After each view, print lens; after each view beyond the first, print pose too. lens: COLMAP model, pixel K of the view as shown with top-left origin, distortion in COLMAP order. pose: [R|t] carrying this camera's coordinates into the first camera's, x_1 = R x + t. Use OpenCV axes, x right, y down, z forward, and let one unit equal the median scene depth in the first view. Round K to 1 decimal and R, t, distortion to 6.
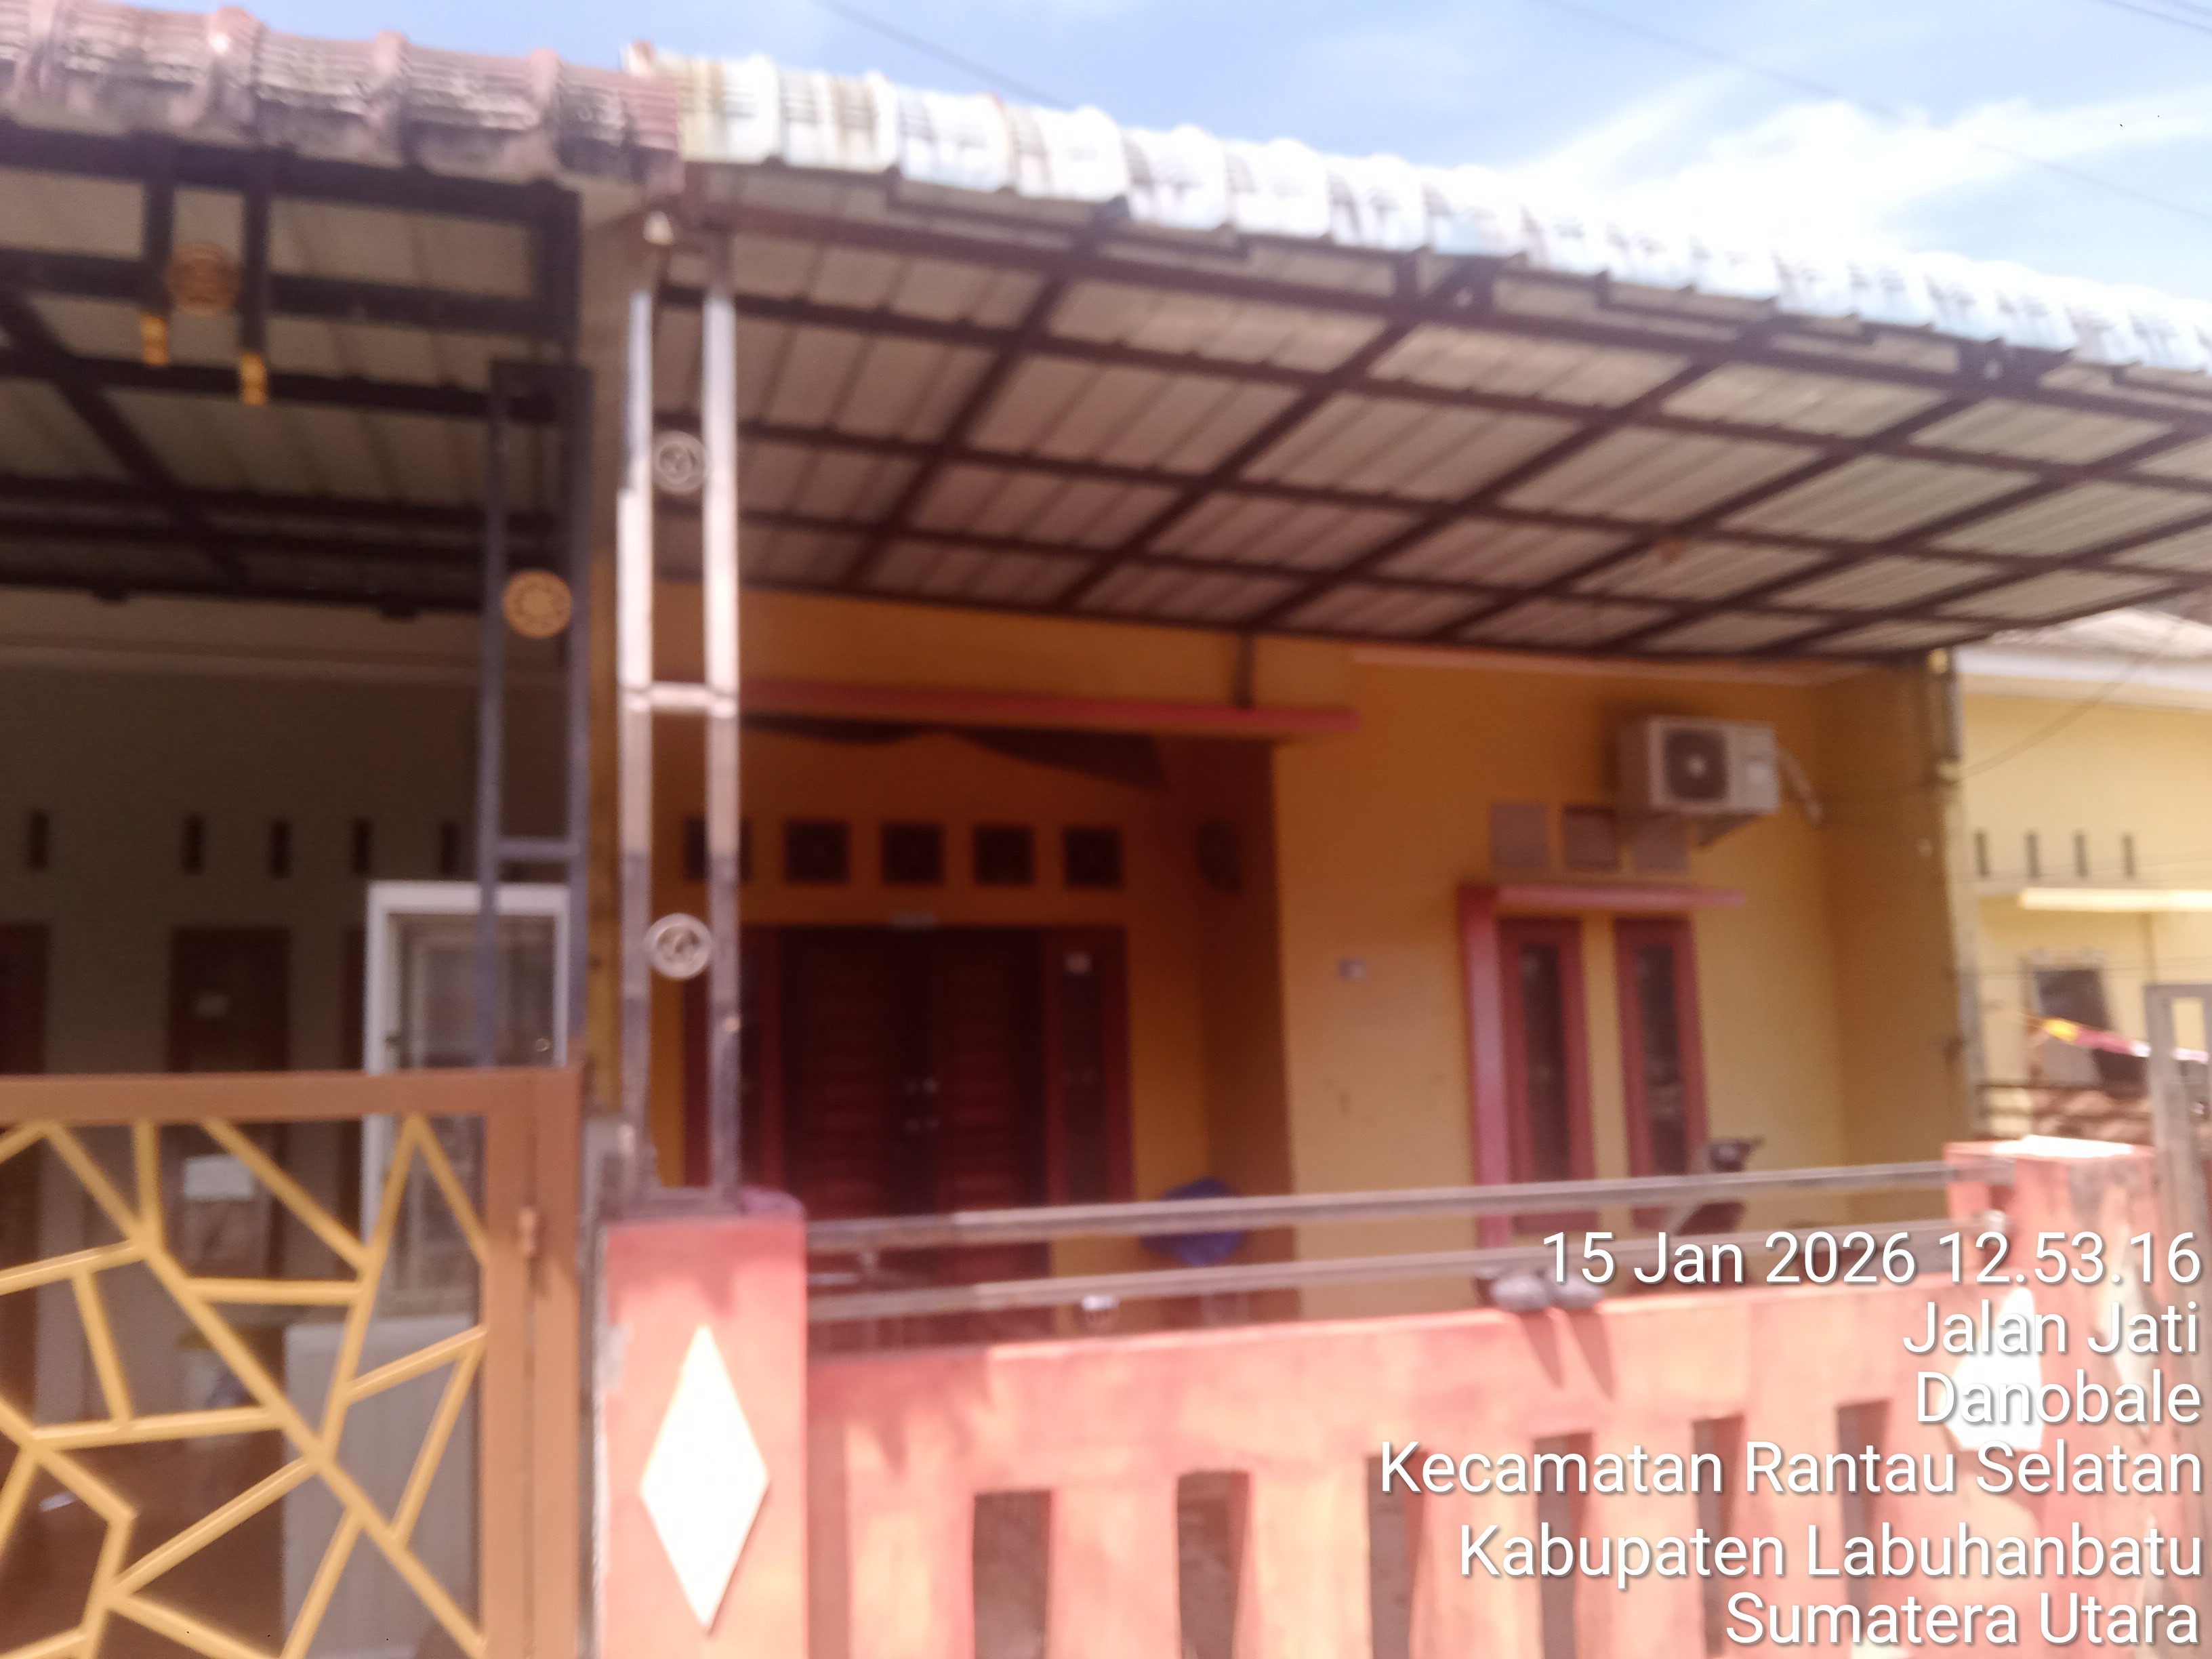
lens RADIAL K [[1618.0, 0, 1106.0], [0, 1618.0, 829.5], [0, 0, 1]] dist [-0.005305, -0.001721]
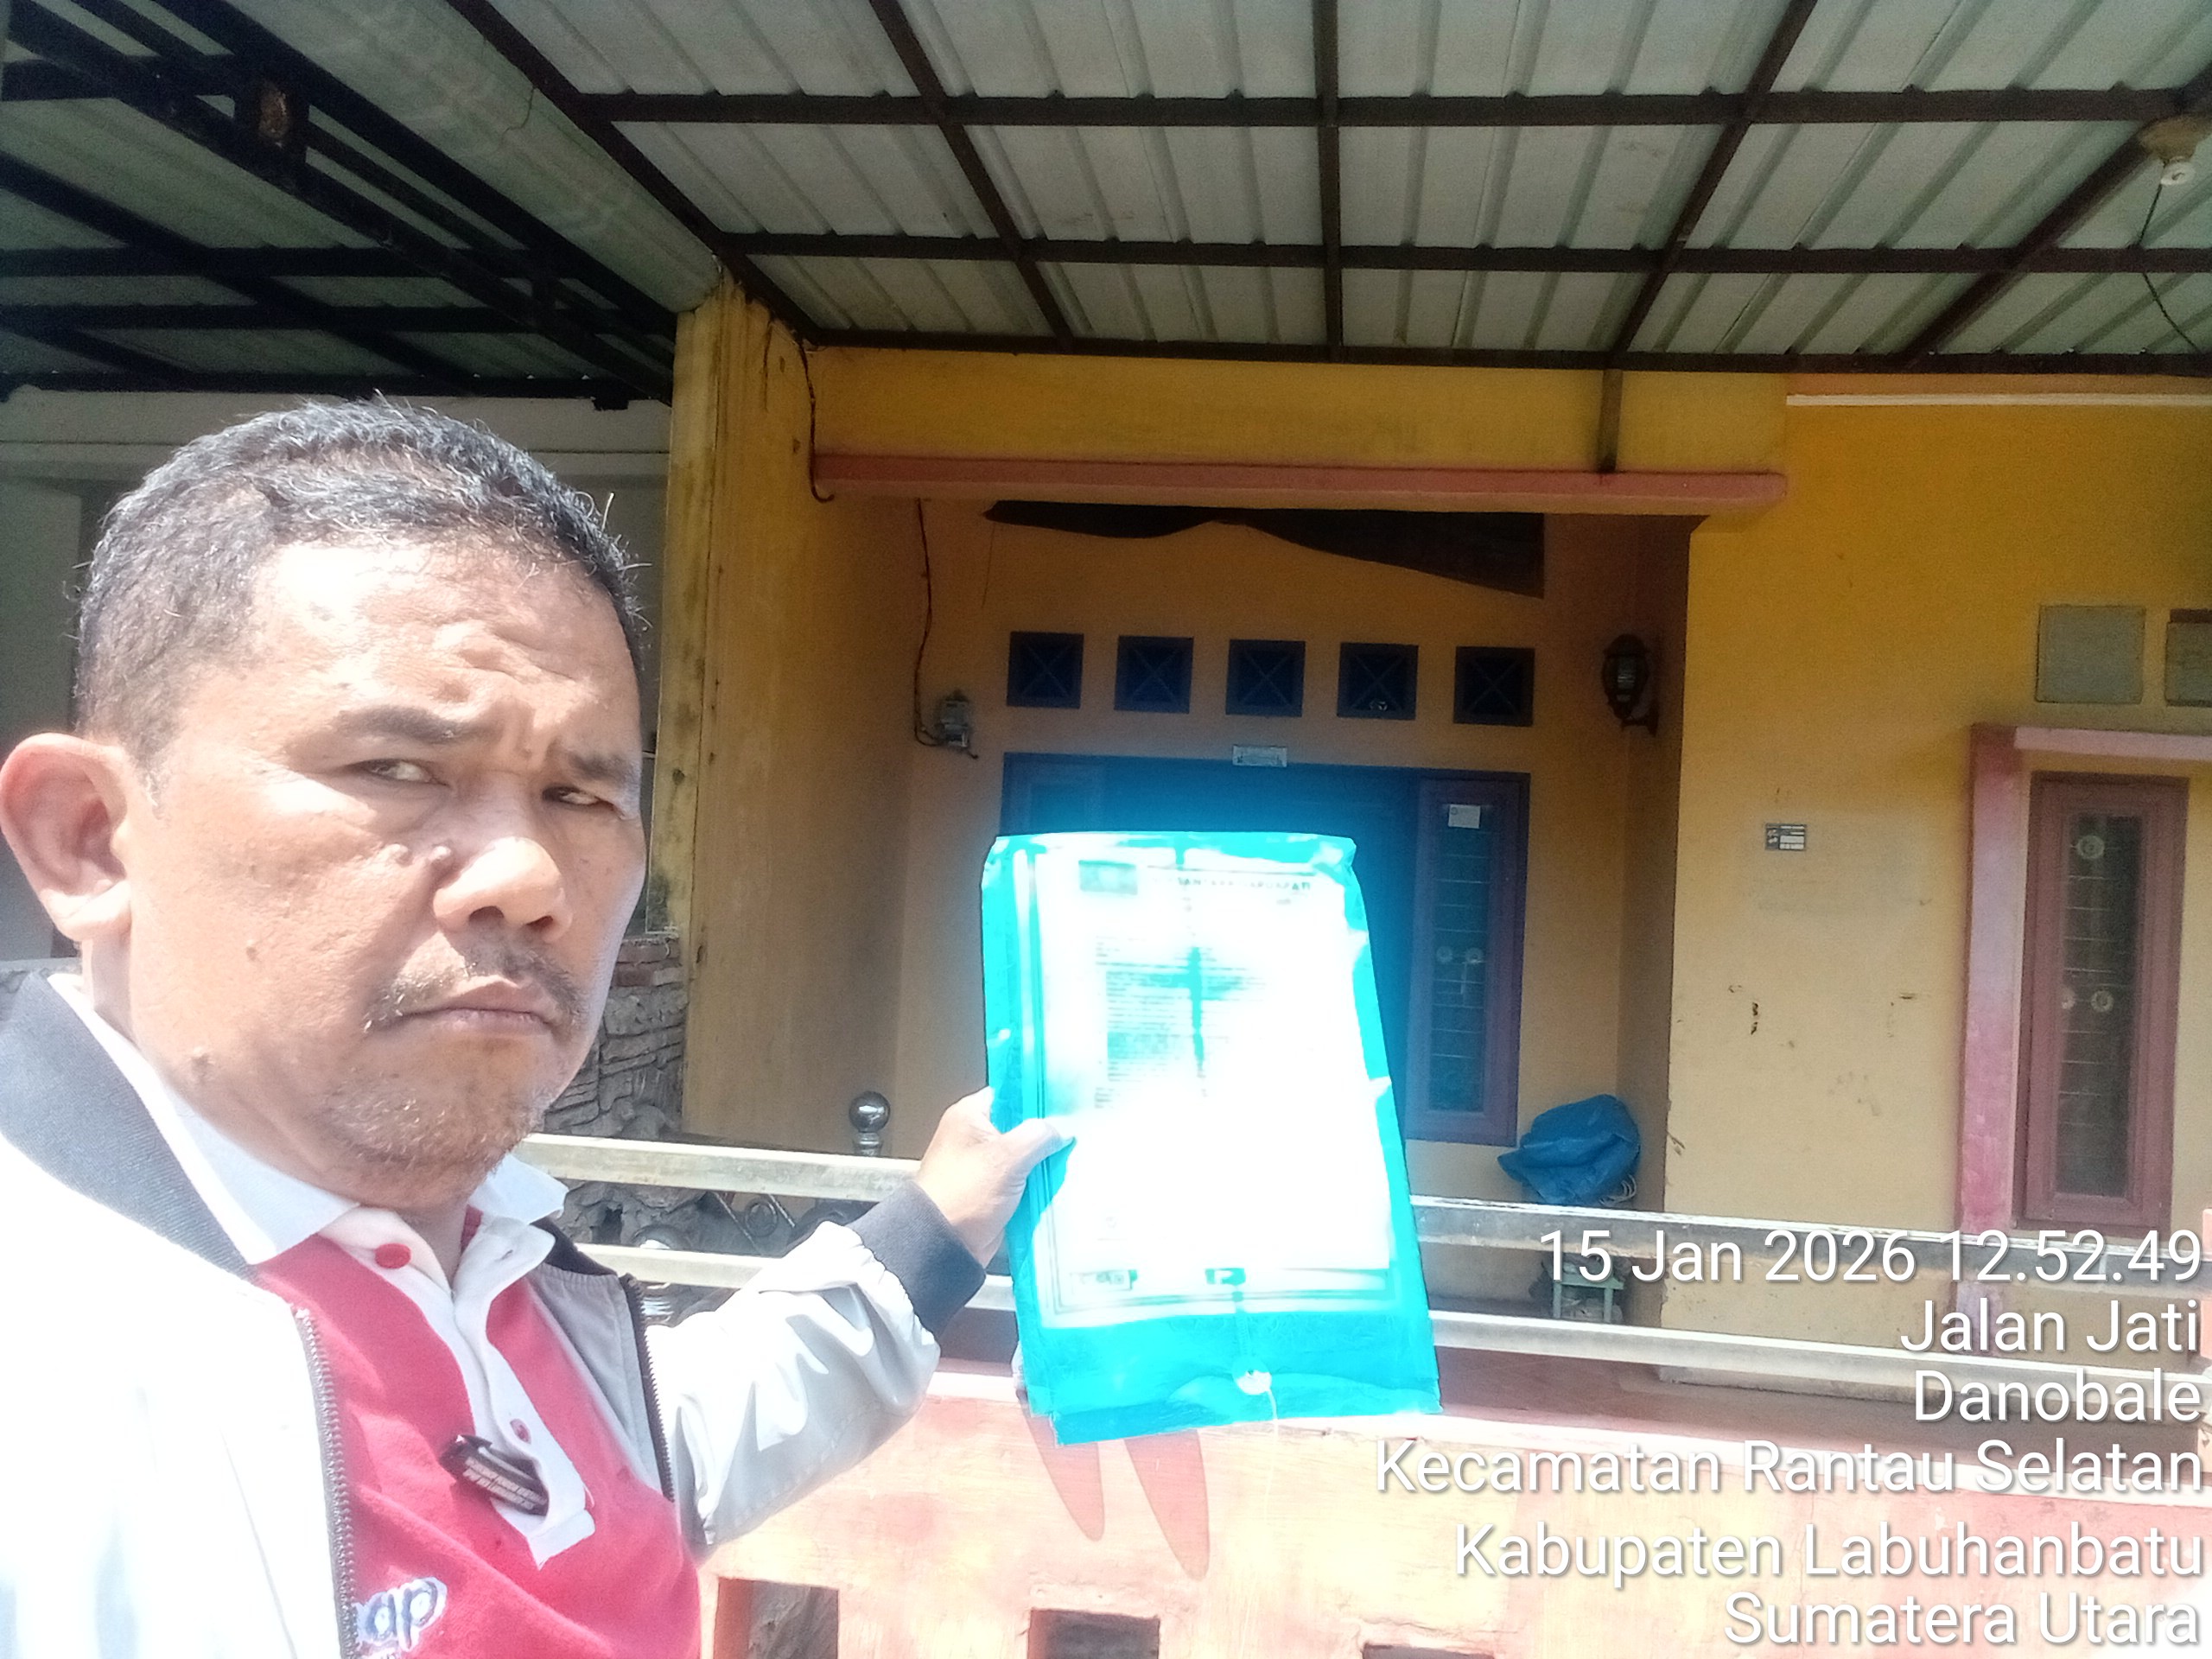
lens RADIAL K [[1678.4, 0, 1106.0], [0, 1678.4, 829.5], [0, 0, 1]] dist [-0.001368, 0.002471]
pose [[0.903601, 0.045159, -0.425989, 0.184942], [-0.009963, 0.996374, 0.084493, 0.021427], [0.428260, -0.072104, 0.900775, 0.181752]]
